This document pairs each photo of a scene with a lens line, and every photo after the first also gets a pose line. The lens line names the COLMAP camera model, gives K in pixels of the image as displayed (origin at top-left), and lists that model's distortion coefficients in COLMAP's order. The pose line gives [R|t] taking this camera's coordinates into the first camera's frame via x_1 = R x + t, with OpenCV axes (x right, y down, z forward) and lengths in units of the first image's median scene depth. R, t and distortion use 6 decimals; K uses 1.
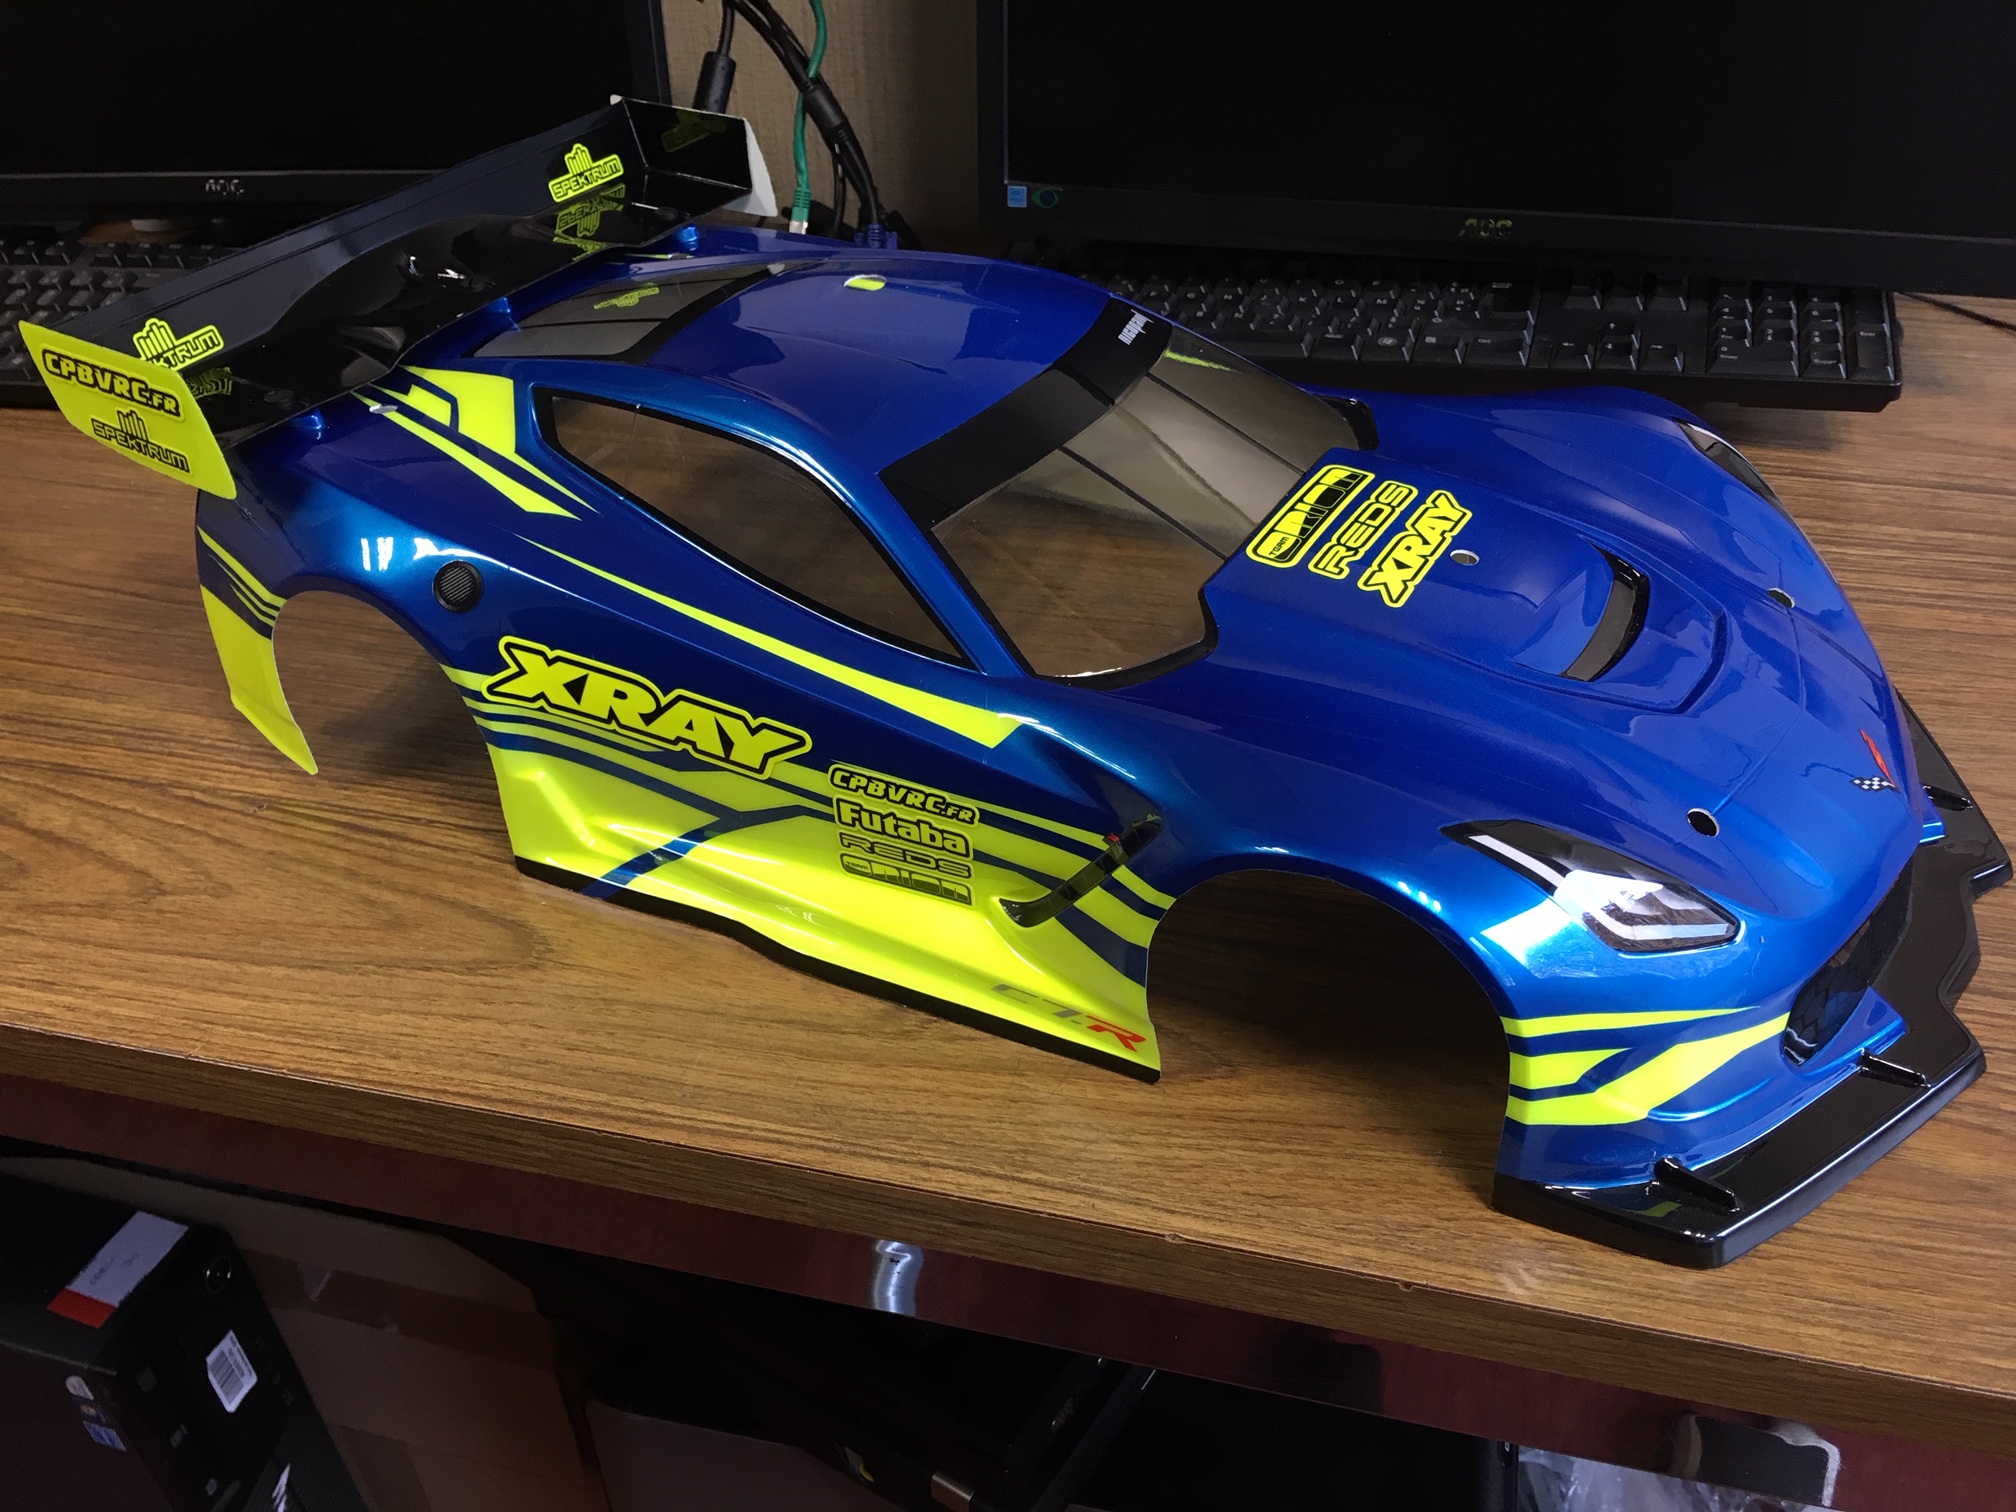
lens RADIAL K [[1890.8, 0, 1005.4], [0, 1890.8, 770.2], [0, 0, 1]] dist [0.010584, 0.000000]
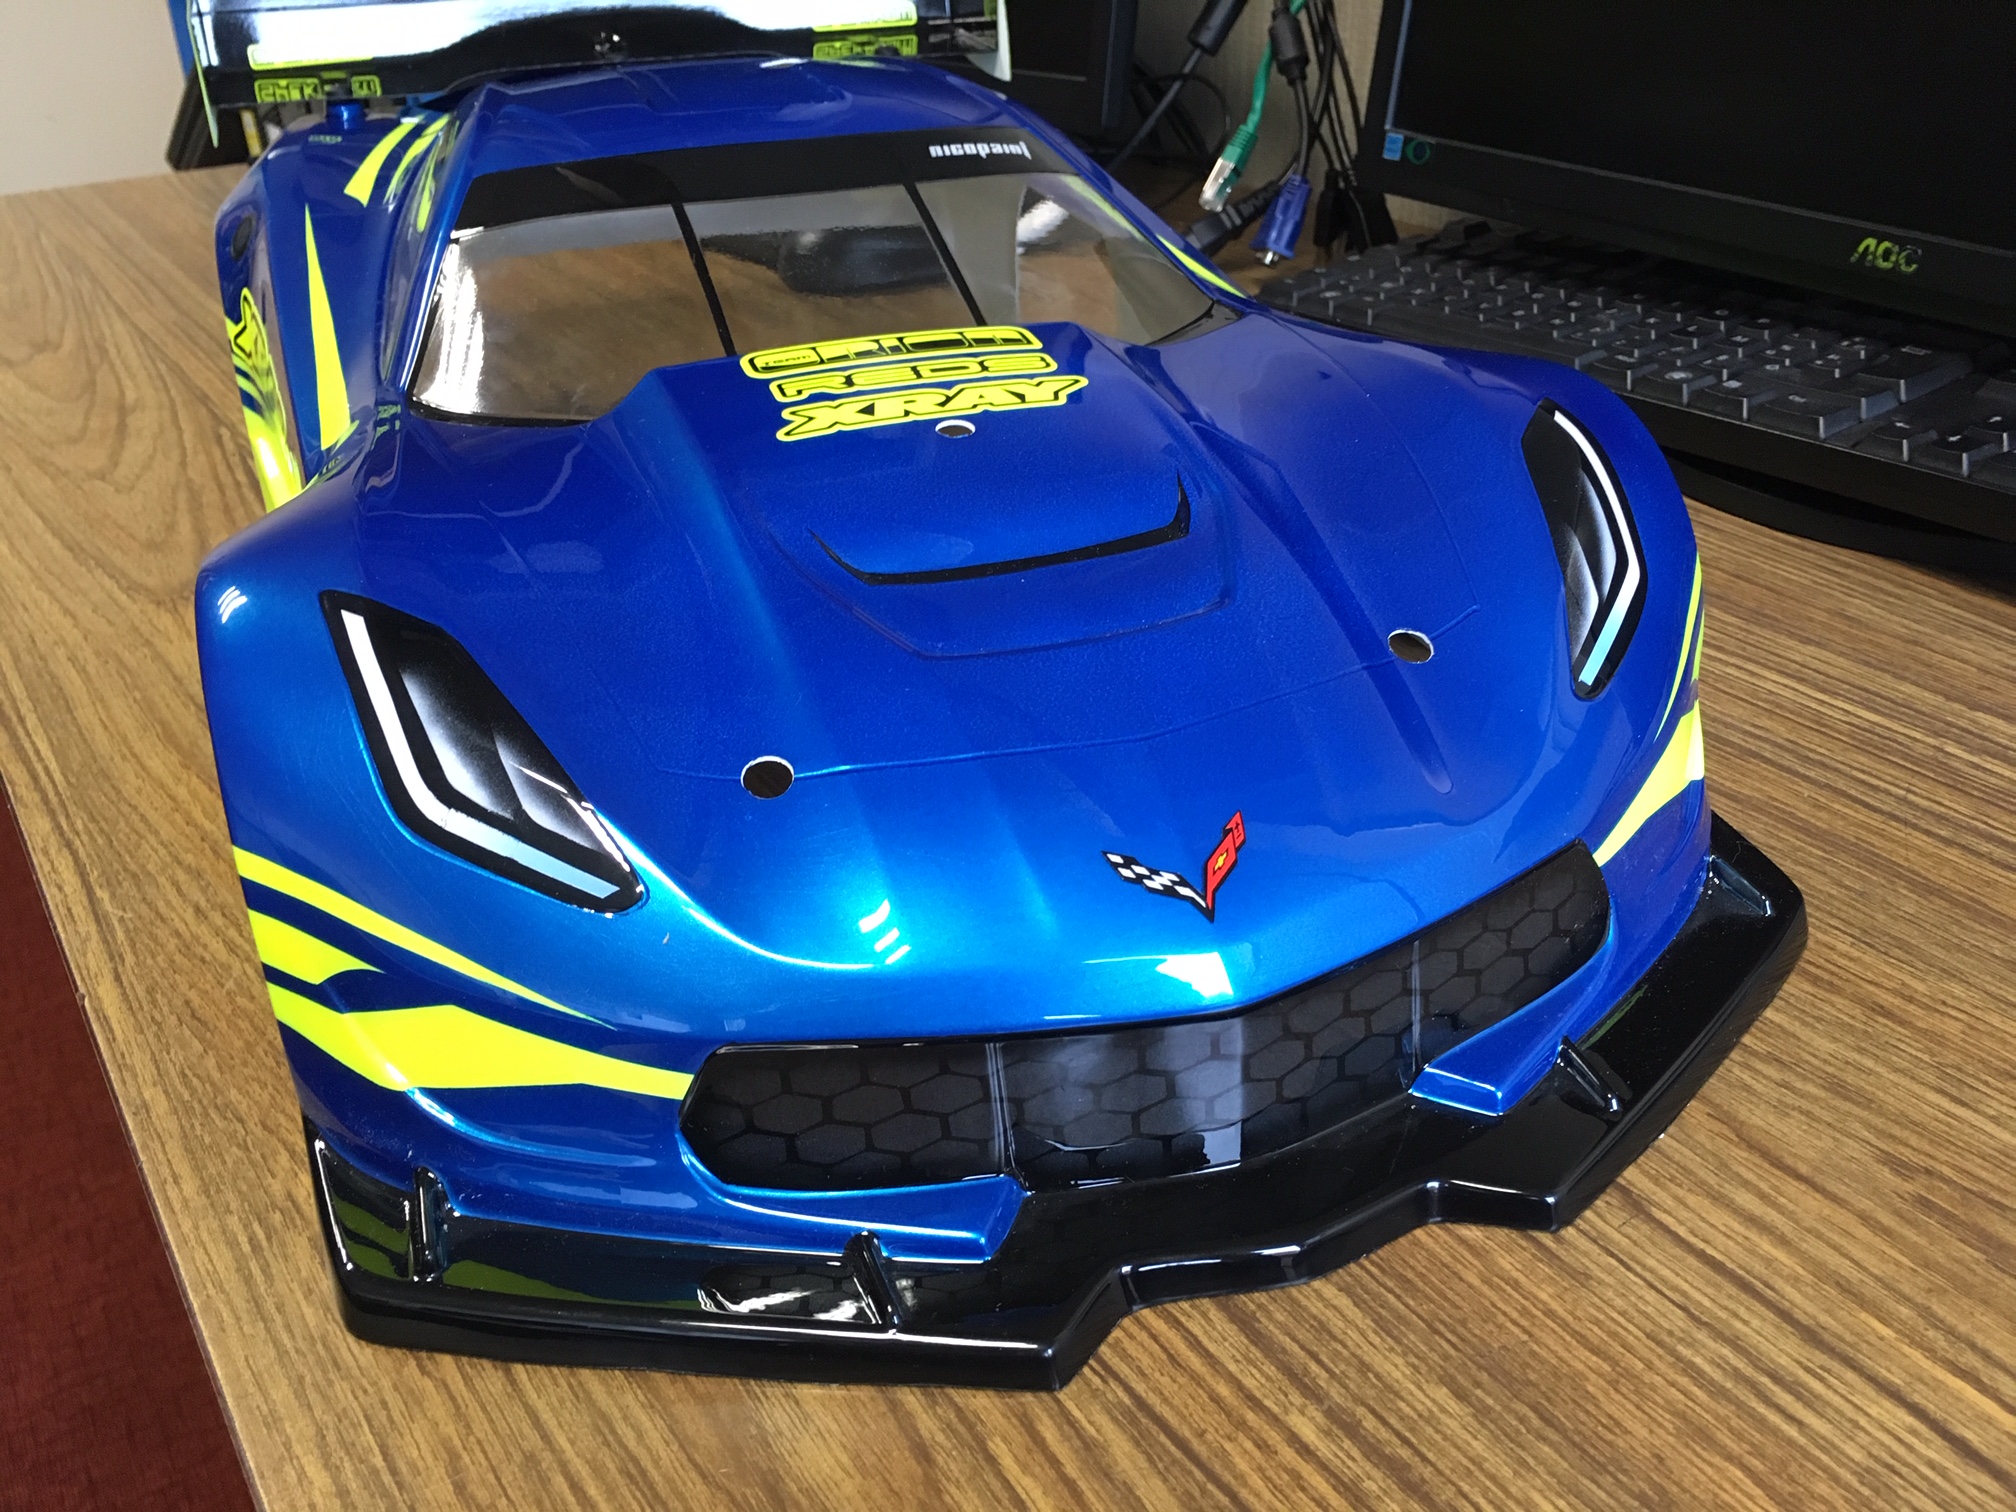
lens RADIAL K [[1890.8, 0, 1016.2], [0, 1890.8, 742.7], [0, 0, 1]] dist [0.010584, 0.000000]
pose [[0.736204, 0.321809, -0.595350, 0.717252], [-0.383184, 0.923327, 0.025251, -0.028798], [0.557829, 0.209539, 0.803069, 0.454482]]
